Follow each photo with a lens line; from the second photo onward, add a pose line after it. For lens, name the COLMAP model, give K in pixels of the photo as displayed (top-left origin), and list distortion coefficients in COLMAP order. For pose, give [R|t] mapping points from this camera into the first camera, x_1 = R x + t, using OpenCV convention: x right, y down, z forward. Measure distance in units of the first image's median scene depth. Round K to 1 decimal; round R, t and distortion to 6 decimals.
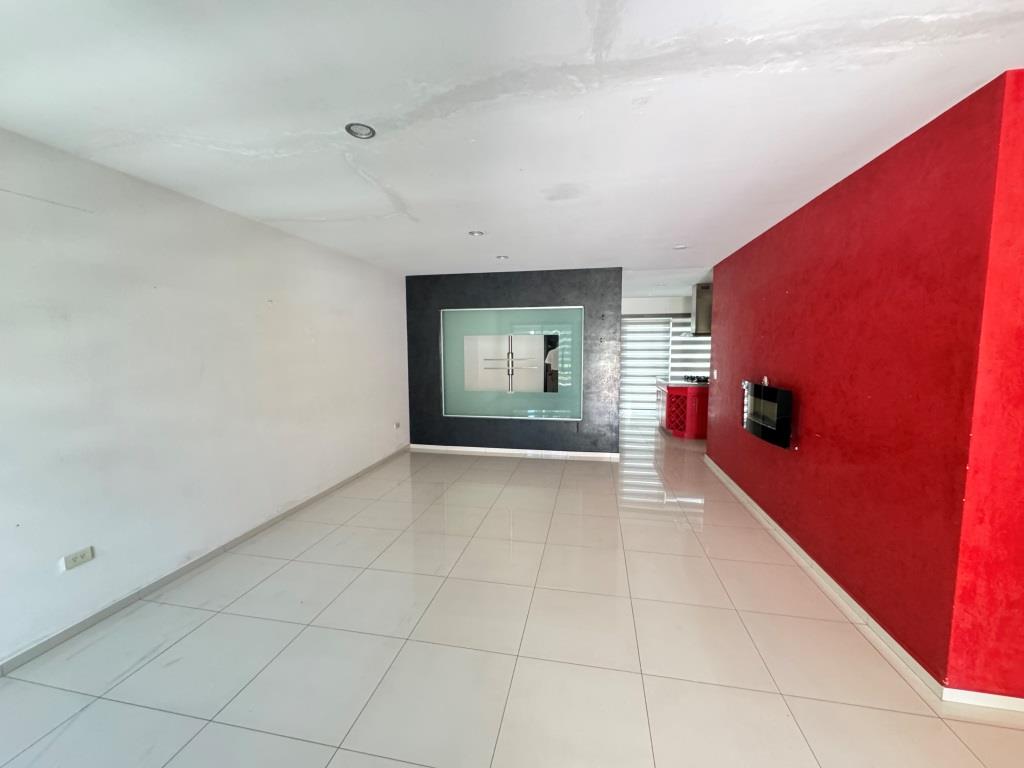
lens RADIAL K [[410.6, 0, 509.7], [0, 410.6, 383.7], [0, 0, 1]] dist [-0.000663, -0.000405]
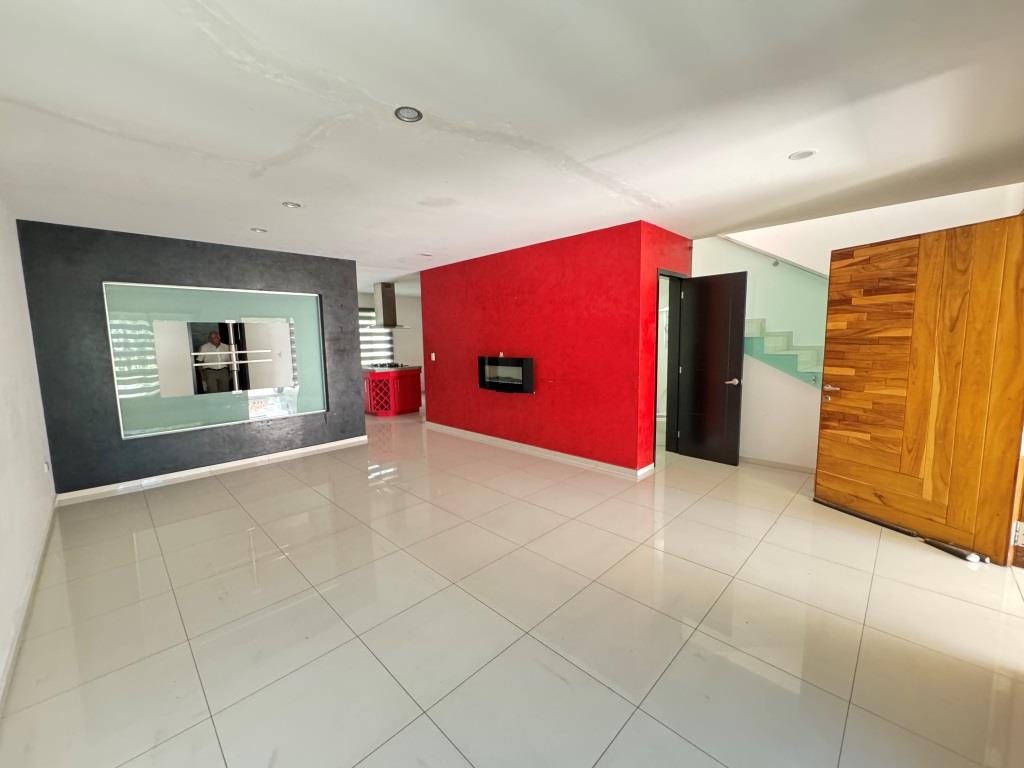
lens RADIAL K [[410.6, 0, 512.6], [0, 410.6, 382.0], [0, 0, 1]] dist [-0.000663, -0.000405]
pose [[0.546444, -0.094843, 0.832108, -0.411649], [0.092265, 0.994337, 0.052744, 0.010769], [-0.832398, 0.047953, 0.552100, 0.084260]]
